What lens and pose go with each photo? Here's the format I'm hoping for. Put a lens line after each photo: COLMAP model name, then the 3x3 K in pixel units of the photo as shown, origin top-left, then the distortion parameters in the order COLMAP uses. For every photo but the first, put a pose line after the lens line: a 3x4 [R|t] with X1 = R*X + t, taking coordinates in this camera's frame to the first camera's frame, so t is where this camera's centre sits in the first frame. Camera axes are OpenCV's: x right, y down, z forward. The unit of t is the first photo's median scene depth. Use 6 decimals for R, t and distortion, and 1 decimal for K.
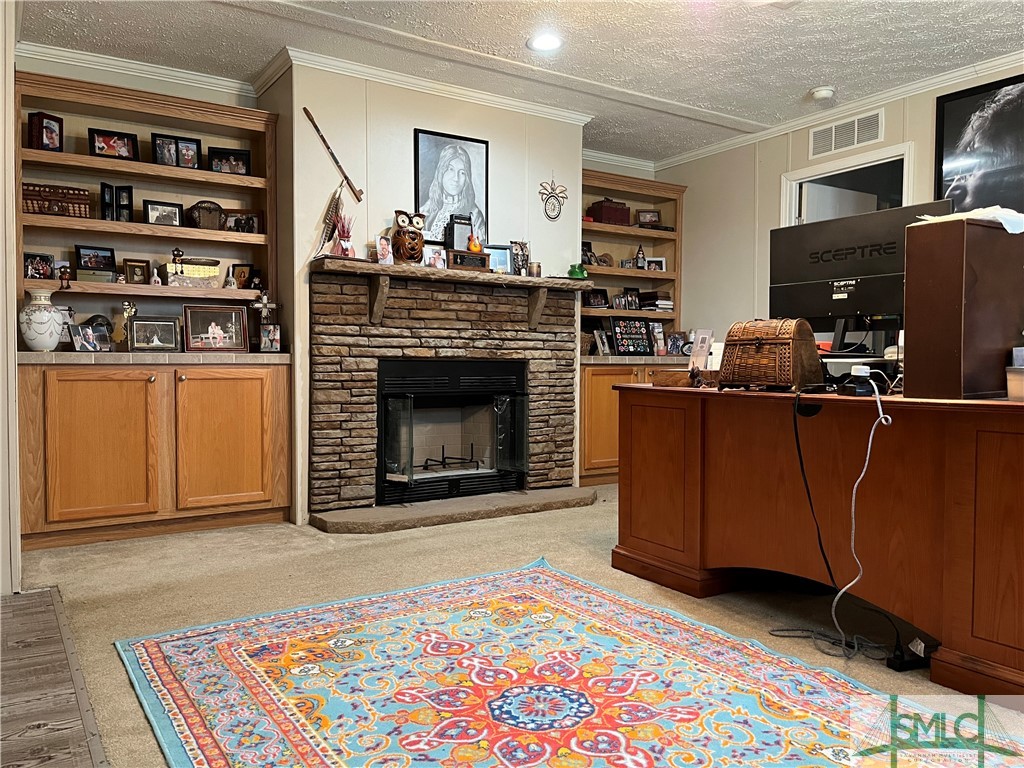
lens RADIAL K [[771.8, 0, 509.9], [0, 771.8, 389.6], [0, 0, 1]] dist [0.067169, -0.109411]
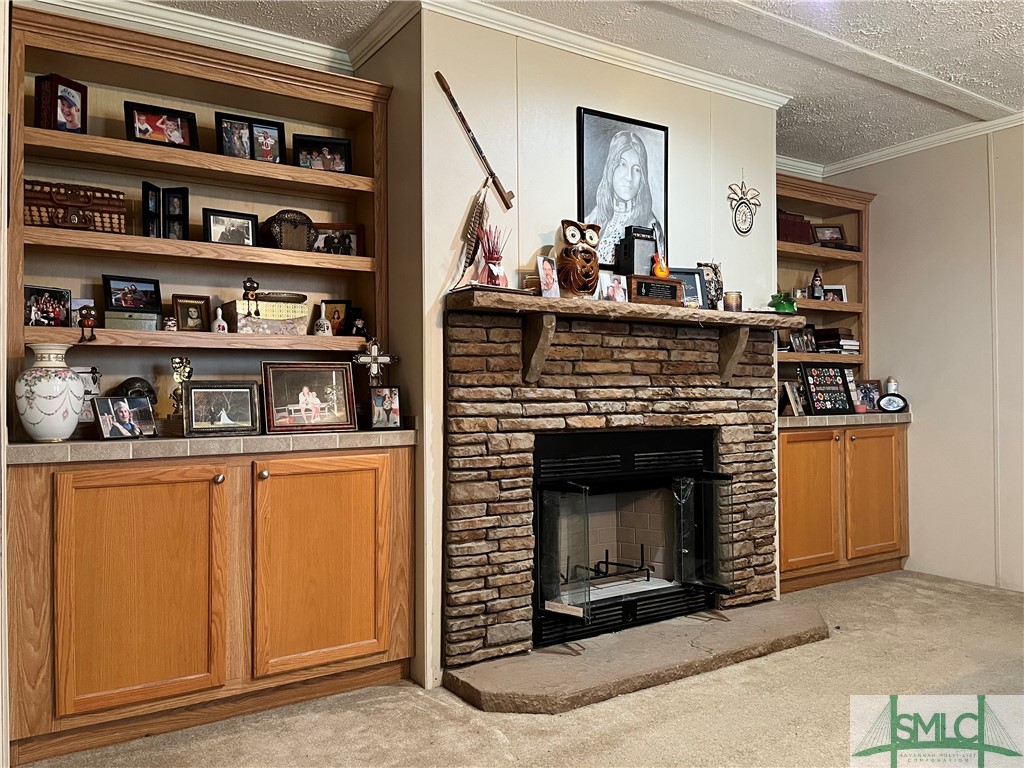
lens RADIAL K [[771.8, 0, 509.9], [0, 771.8, 389.6], [0, 0, 1]] dist [0.067169, -0.109411]
pose [[0.999807, -0.010401, -0.016649, -0.185670], [0.009675, 0.999022, -0.043153, -0.051120], [0.017081, 0.042983, 0.998930, 0.319597]]
